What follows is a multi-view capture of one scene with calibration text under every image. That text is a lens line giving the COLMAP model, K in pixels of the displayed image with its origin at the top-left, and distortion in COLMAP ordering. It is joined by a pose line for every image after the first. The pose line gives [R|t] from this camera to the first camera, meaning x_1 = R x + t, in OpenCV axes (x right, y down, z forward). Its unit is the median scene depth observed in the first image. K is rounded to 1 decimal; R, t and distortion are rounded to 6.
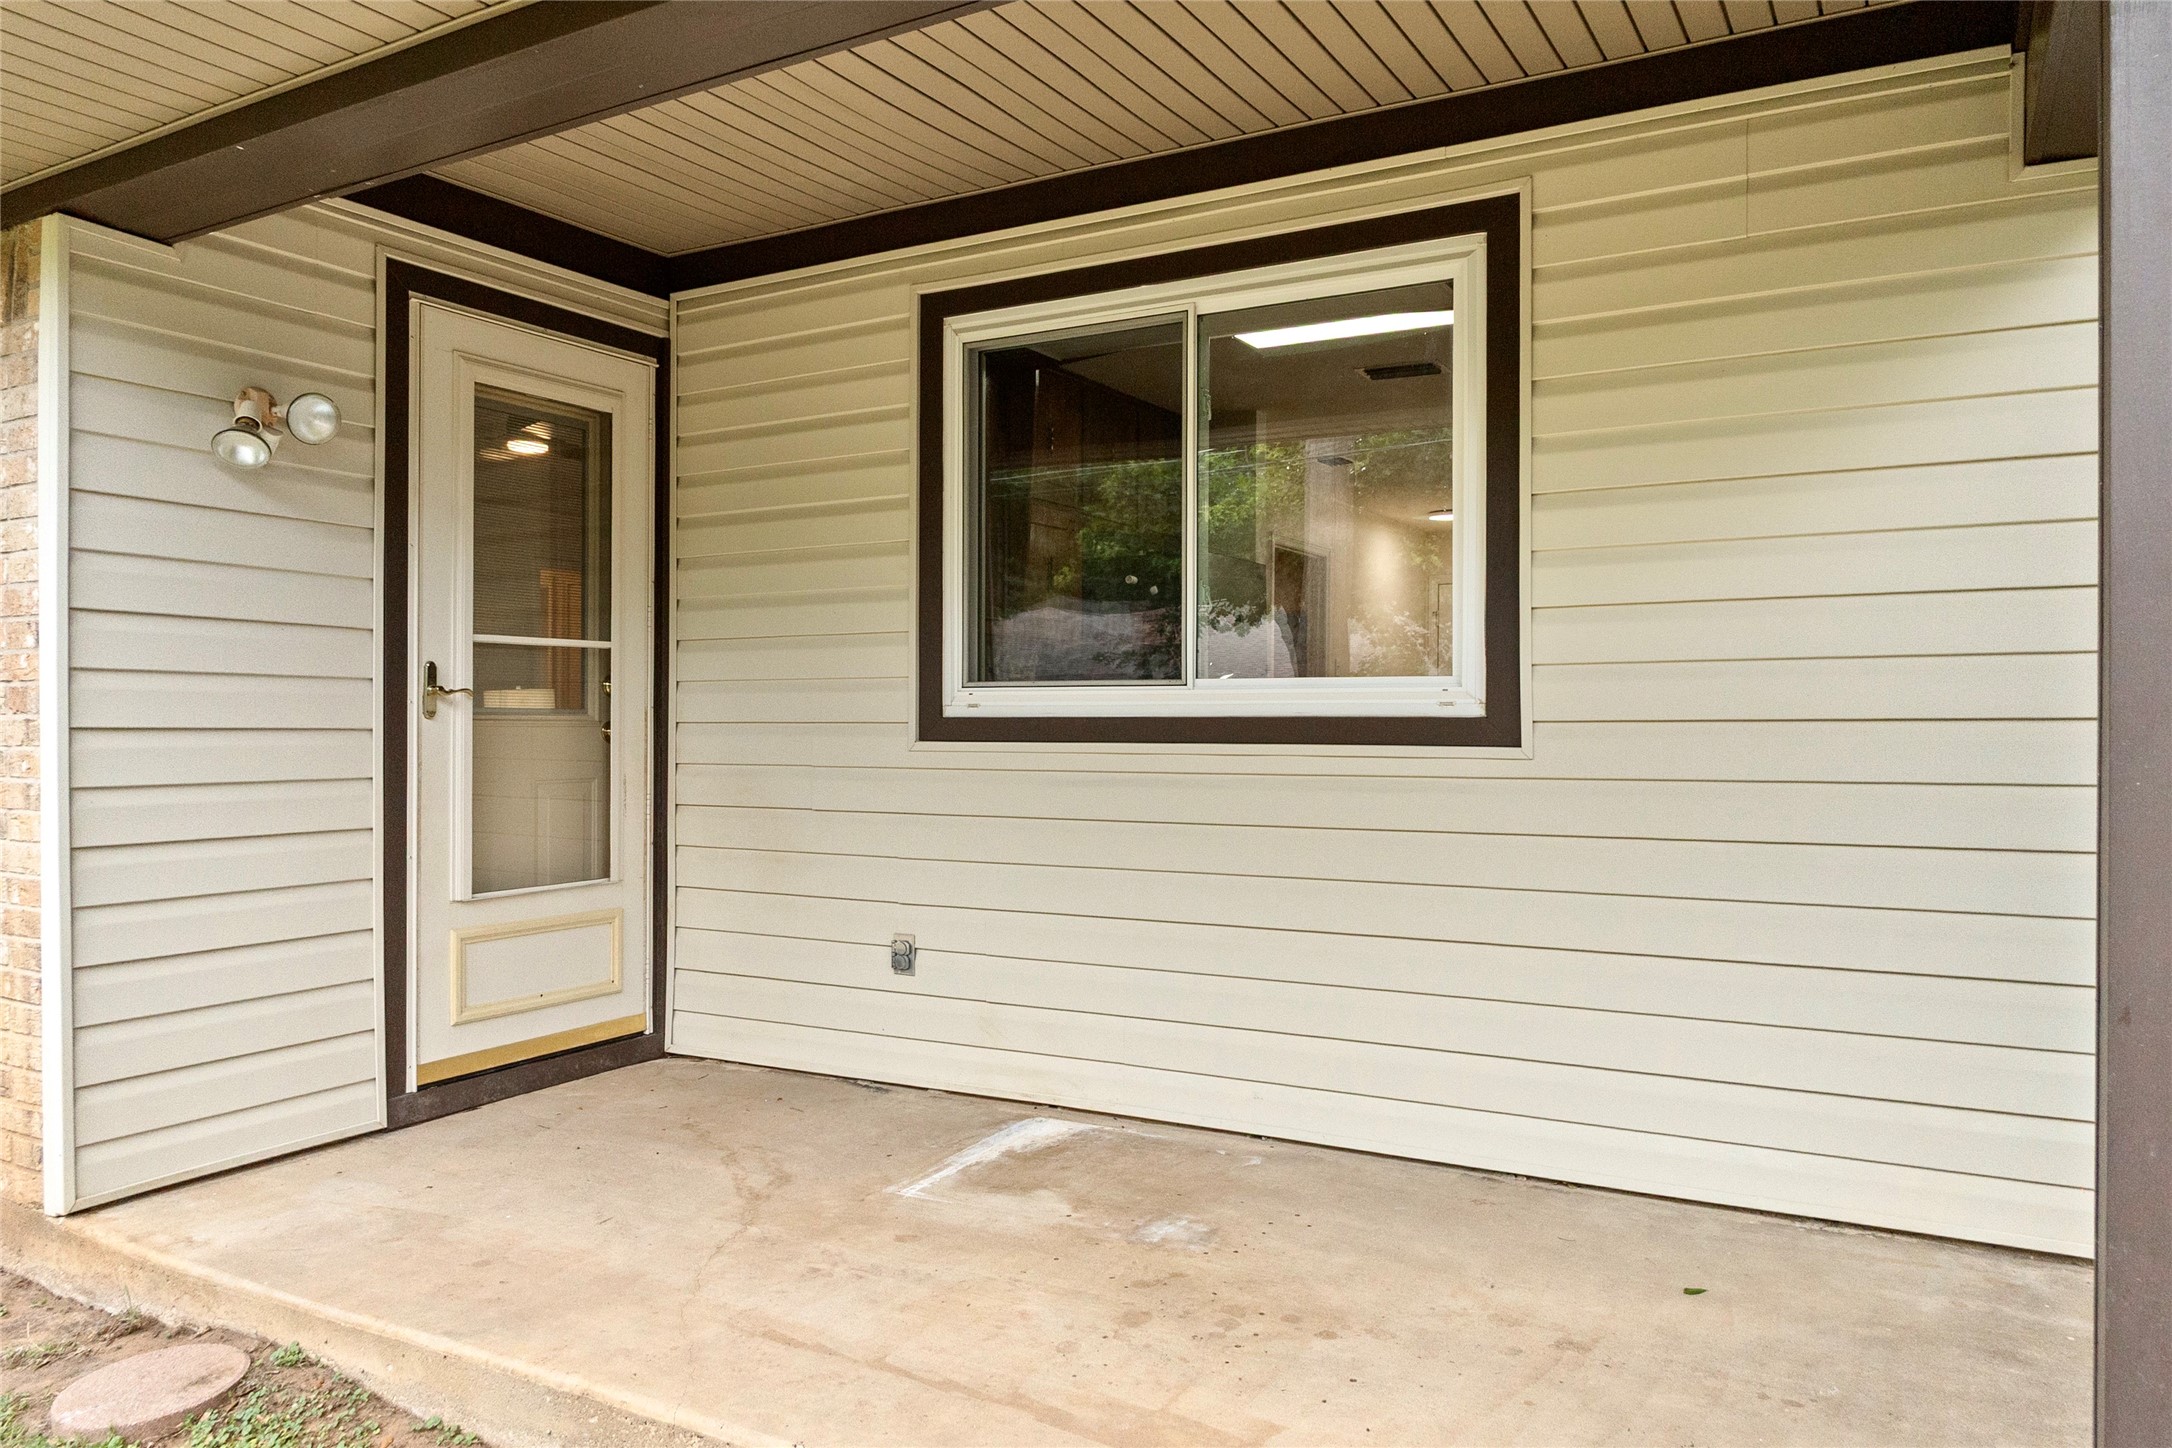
lens RADIAL K [[1516.5, 0, 1104.4], [0, 1516.5, 713.6], [0, 0, 1]] dist [-0.011775, -0.007526]
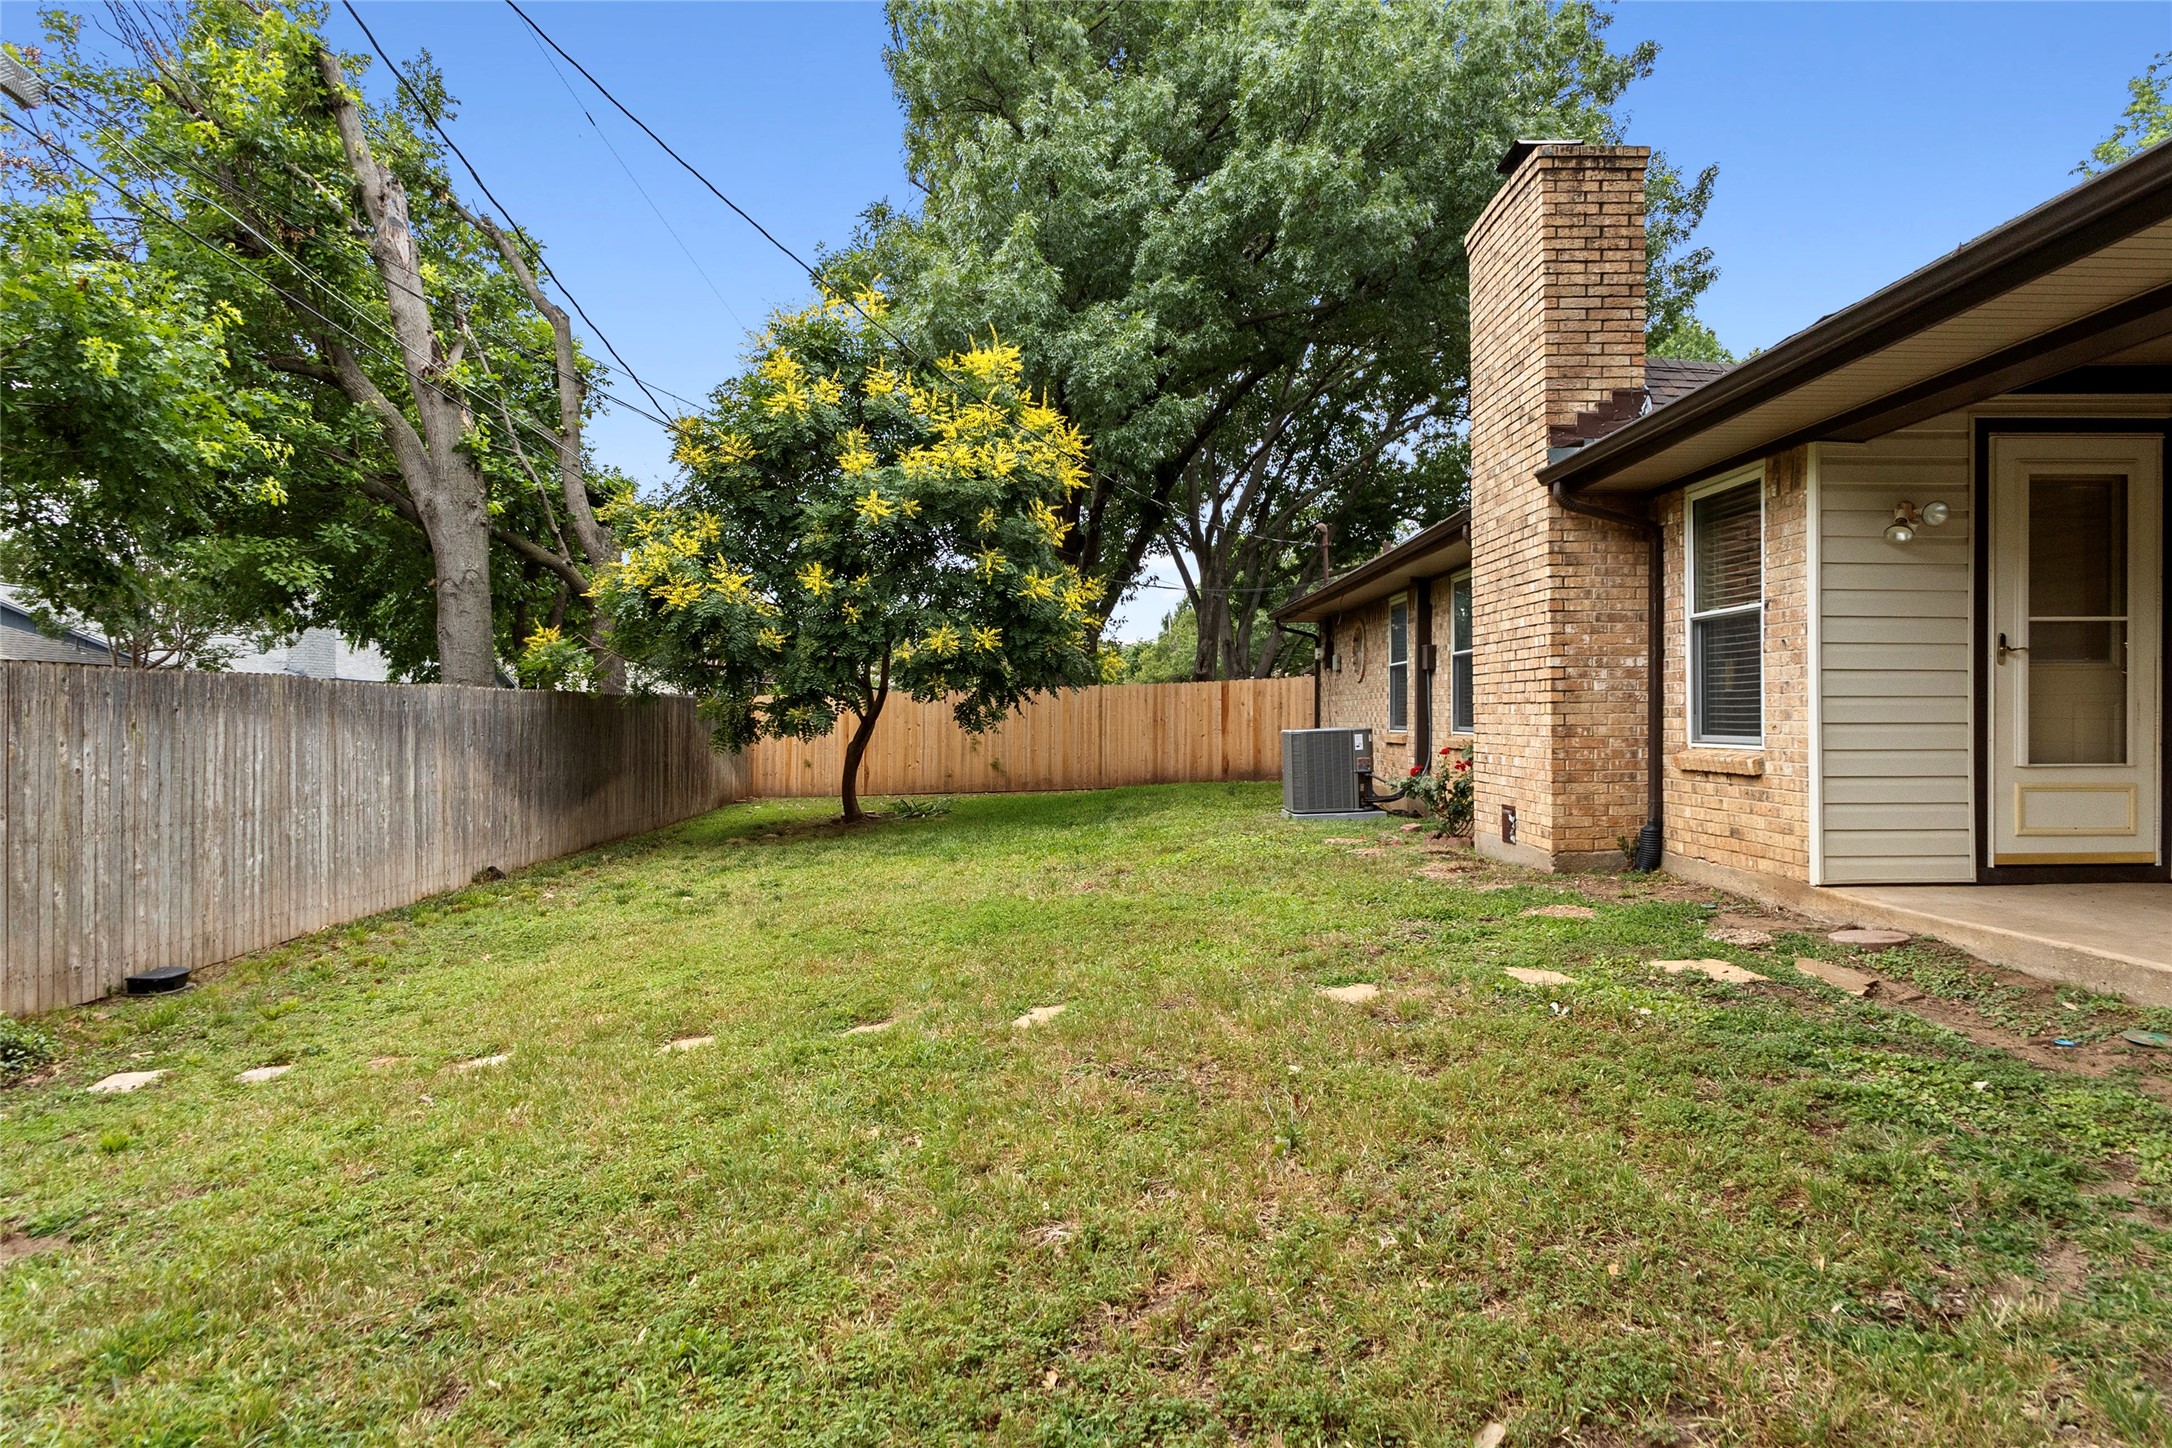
lens RADIAL K [[1330.3, 0, 1099.6], [0, 1330.3, 720.1], [0, 0, 1]] dist [0.008829, -0.002347]
pose [[0.524276, 0.001380, -0.851547, 0.356408], [0.007353, 0.999954, 0.006147, 0.052536], [0.851516, -0.009484, 0.524242, -0.774325]]
